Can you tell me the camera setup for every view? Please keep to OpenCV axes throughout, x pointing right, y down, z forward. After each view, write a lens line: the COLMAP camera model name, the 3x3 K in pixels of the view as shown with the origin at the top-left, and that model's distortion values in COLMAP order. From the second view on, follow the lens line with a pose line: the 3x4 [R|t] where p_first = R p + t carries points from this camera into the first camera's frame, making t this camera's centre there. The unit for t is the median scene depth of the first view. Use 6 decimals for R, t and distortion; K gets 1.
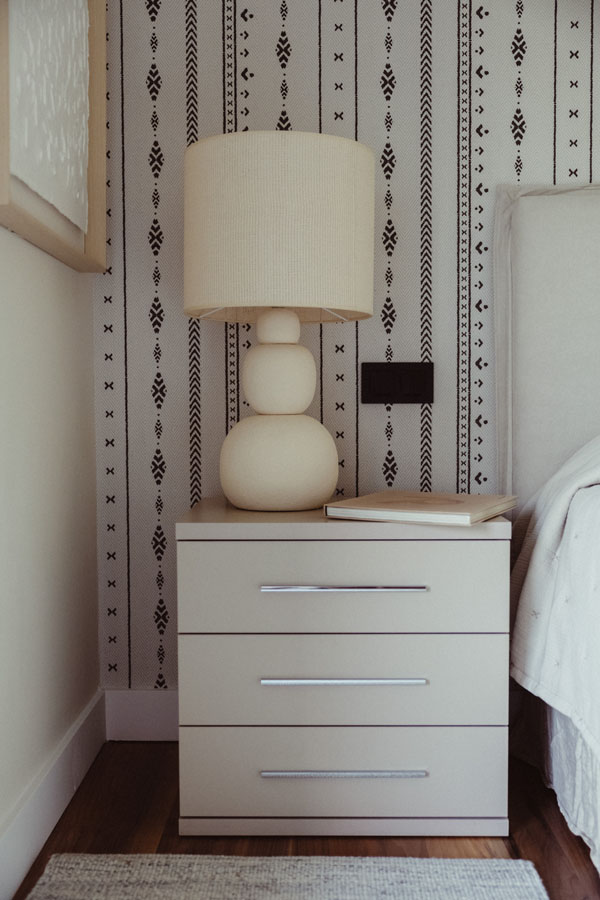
lens RADIAL K [[948.5, 0, 300.0], [0, 948.5, 450.0], [0, 0, 1]] dist [-0.002208, 0.001085]
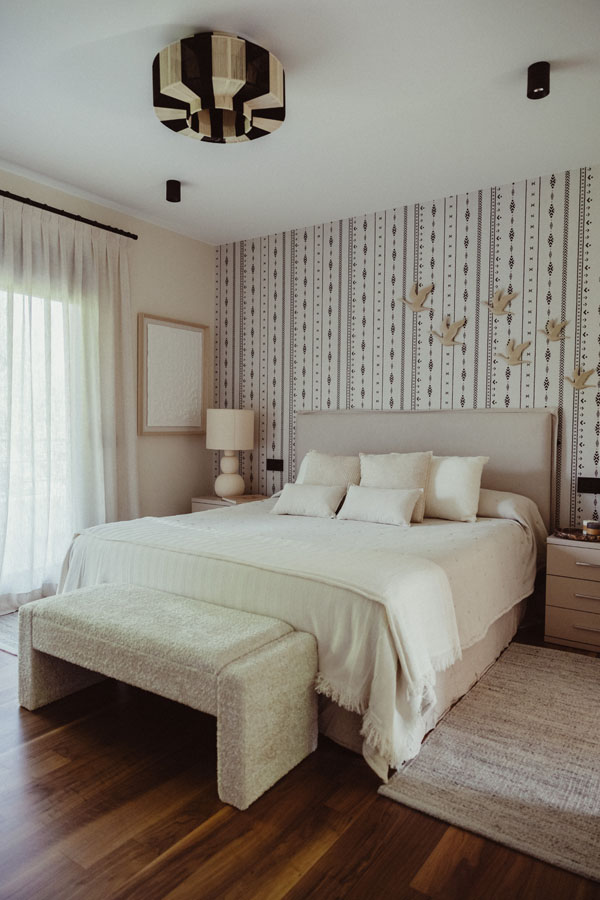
lens RADIAL K [[616.9, 0, 300.0], [0, 616.9, 450.0], [0, 0, 1]] dist [-0.000058, -0.000044]
pose [[0.826017, 0.037288, -0.562411, 1.505424], [-0.038575, 0.999210, 0.009593, -0.154787], [0.562324, 0.013771, 0.826802, -0.887582]]
